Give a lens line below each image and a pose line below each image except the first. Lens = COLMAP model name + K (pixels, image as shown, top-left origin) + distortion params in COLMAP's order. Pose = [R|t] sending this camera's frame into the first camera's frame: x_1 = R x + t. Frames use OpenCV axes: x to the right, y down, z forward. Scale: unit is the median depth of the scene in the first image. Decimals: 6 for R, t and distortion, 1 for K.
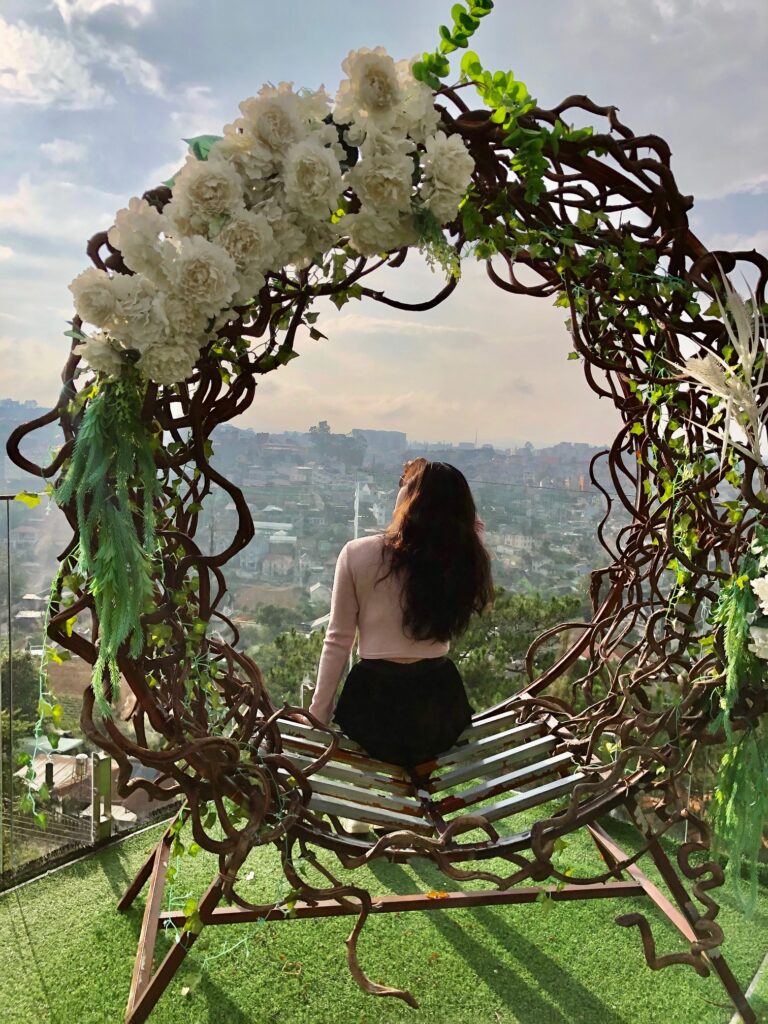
lens RADIAL K [[827.1, 0, 389.5], [0, 827.1, 528.0], [0, 0, 1]] dist [-0.000385, 0.044808]
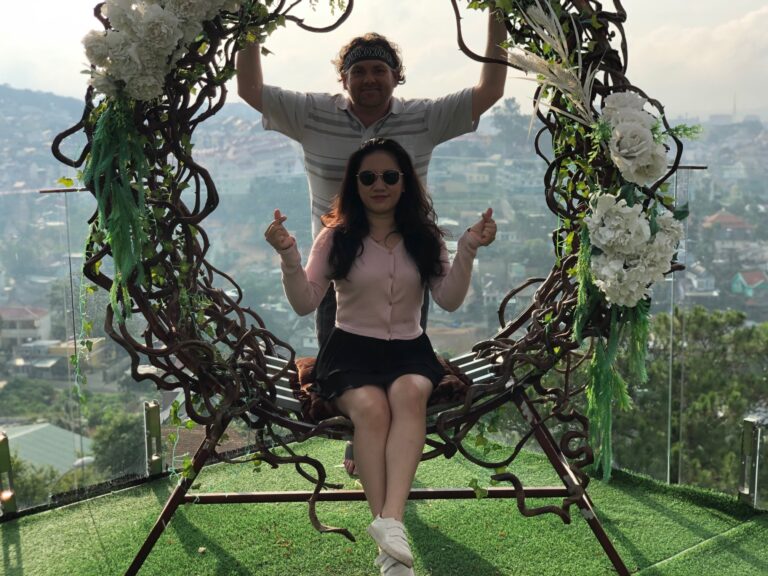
lens RADIAL K [[1167.6, 0, 381.7], [0, 1167.6, 285.5], [0, 0, 1]] dist [0.054937, 0.000000]
pose [[0.977529, -0.033669, -0.208093, 0.555971], [0.039781, 0.998889, 0.025253, 0.120576], [0.207011, -0.032963, 0.977783, -0.962934]]
